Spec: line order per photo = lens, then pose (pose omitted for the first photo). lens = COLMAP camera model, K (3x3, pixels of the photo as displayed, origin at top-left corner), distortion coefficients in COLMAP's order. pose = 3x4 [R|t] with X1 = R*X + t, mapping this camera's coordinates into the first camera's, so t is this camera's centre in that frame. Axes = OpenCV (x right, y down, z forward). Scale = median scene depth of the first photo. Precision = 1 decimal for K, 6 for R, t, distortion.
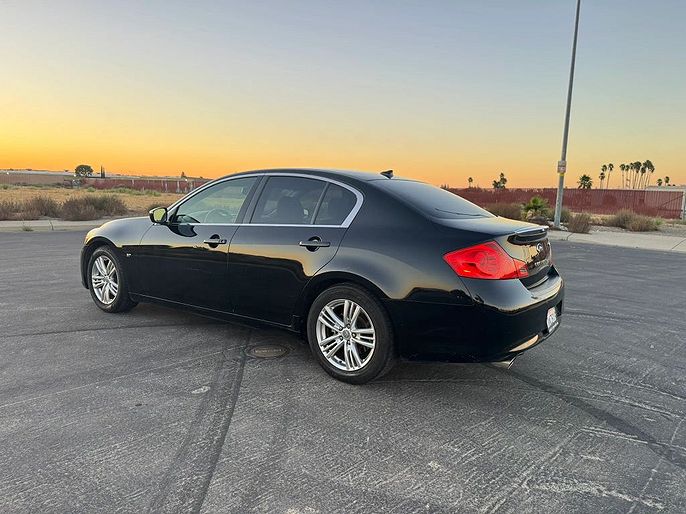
lens RADIAL K [[487.8, 0, 343.0], [0, 487.8, 257.0], [0, 0, 1]] dist [0.055215, -0.072542]
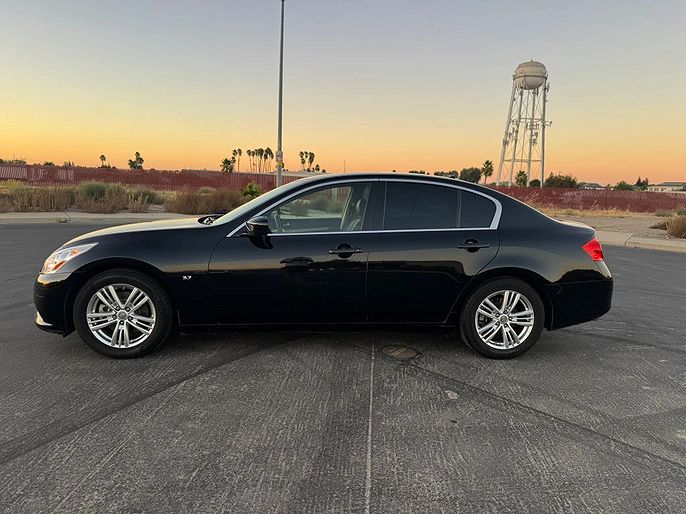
lens RADIAL K [[487.8, 0, 343.0], [0, 487.8, 257.0], [0, 0, 1]] dist [0.055215, -0.072542]
pose [[0.750574, -0.094083, 0.654054, -1.003512], [0.067964, 0.995554, 0.065213, -0.093248], [-0.657282, -0.004495, 0.753631, 0.331473]]
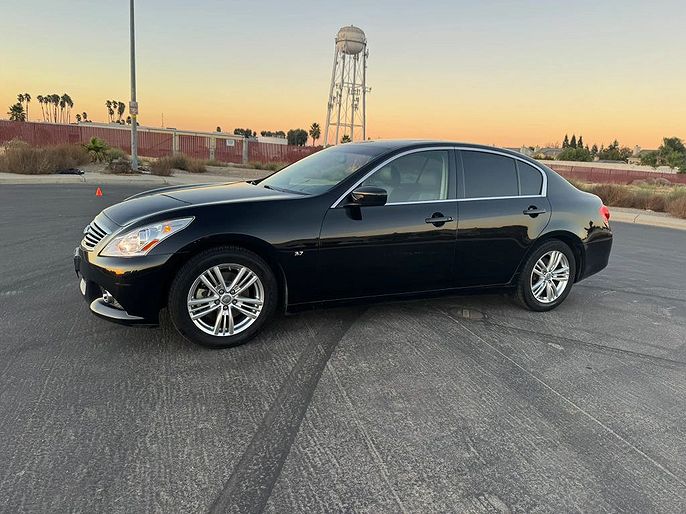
lens RADIAL K [[486.6, 0, 343.0], [0, 486.6, 257.0], [0, 0, 1]] dist [0.113697, -0.157803]
pose [[0.470781, -0.176369, 0.864441, -1.356811], [0.062690, 0.984025, 0.166627, -0.149589], [-0.880020, -0.024253, 0.474317, 0.804088]]
